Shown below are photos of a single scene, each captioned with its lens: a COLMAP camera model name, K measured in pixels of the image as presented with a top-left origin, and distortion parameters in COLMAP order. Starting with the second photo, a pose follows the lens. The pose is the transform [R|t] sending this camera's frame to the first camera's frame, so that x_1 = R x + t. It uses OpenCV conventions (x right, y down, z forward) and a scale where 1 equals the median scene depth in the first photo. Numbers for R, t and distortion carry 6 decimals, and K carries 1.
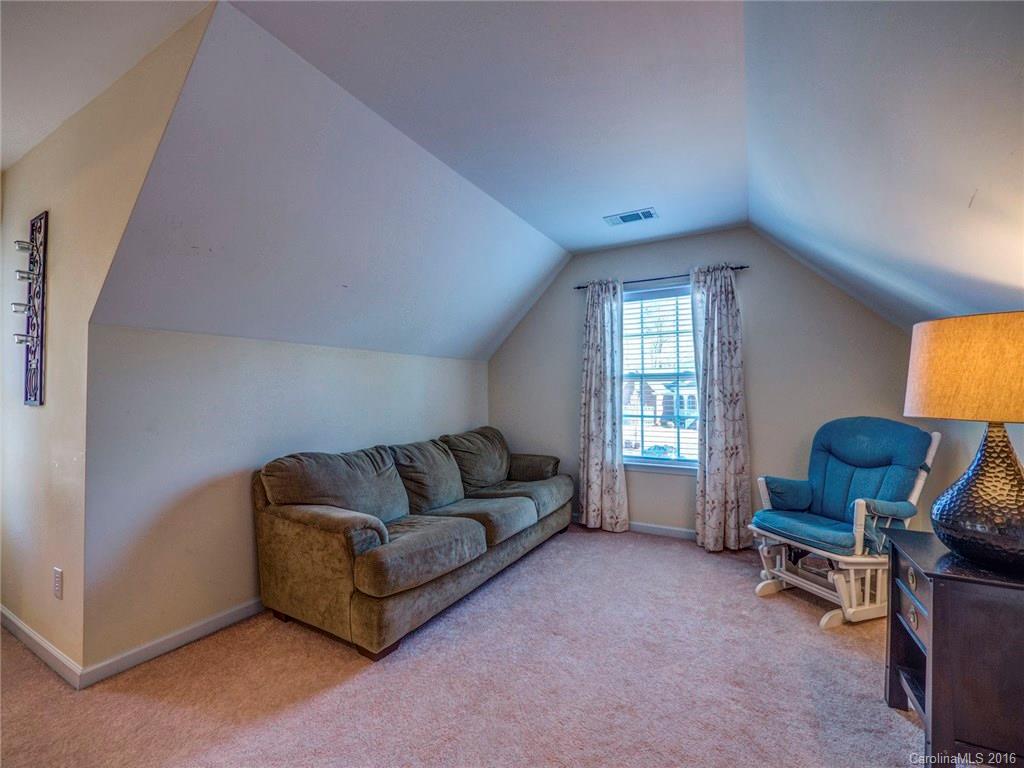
lens RADIAL K [[439.0, 0, 514.3], [0, 439.0, 383.9], [0, 0, 1]] dist [-0.008017, 0.001335]
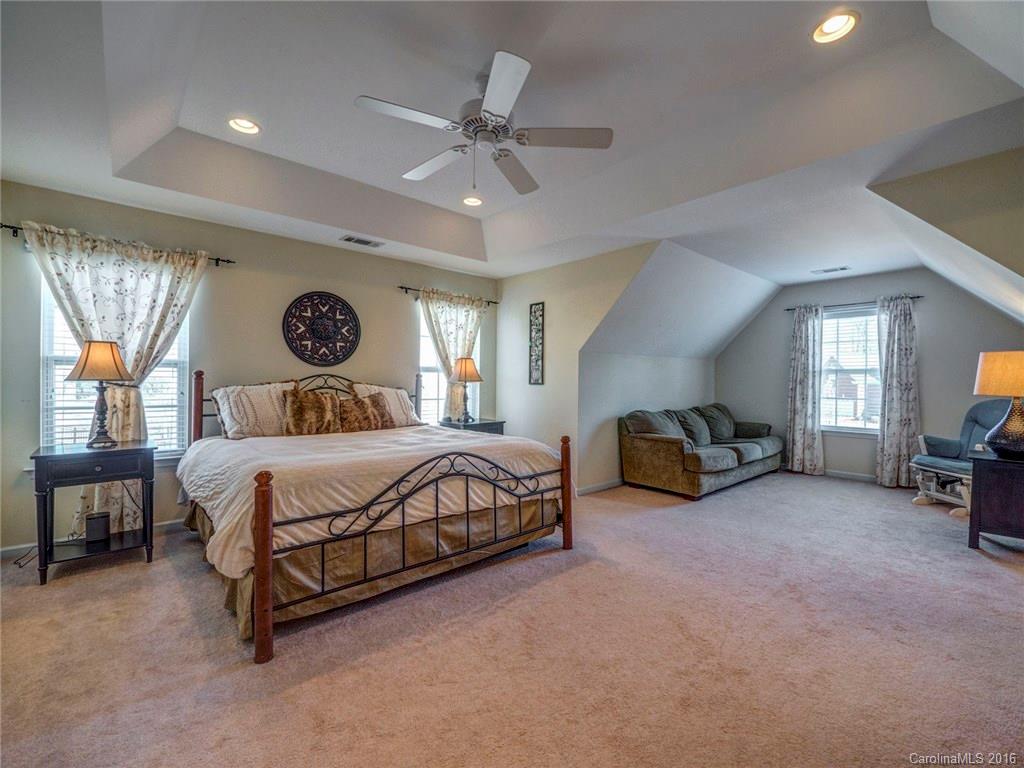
lens RADIAL K [[439.0, 0, 514.3], [0, 439.0, 383.9], [0, 0, 1]] dist [-0.008017, 0.001335]
pose [[0.936744, 0.012508, -0.349792, -0.213614], [0.001059, 0.999255, 0.038569, -0.033658], [0.350014, -0.036500, 0.936033, -0.763998]]
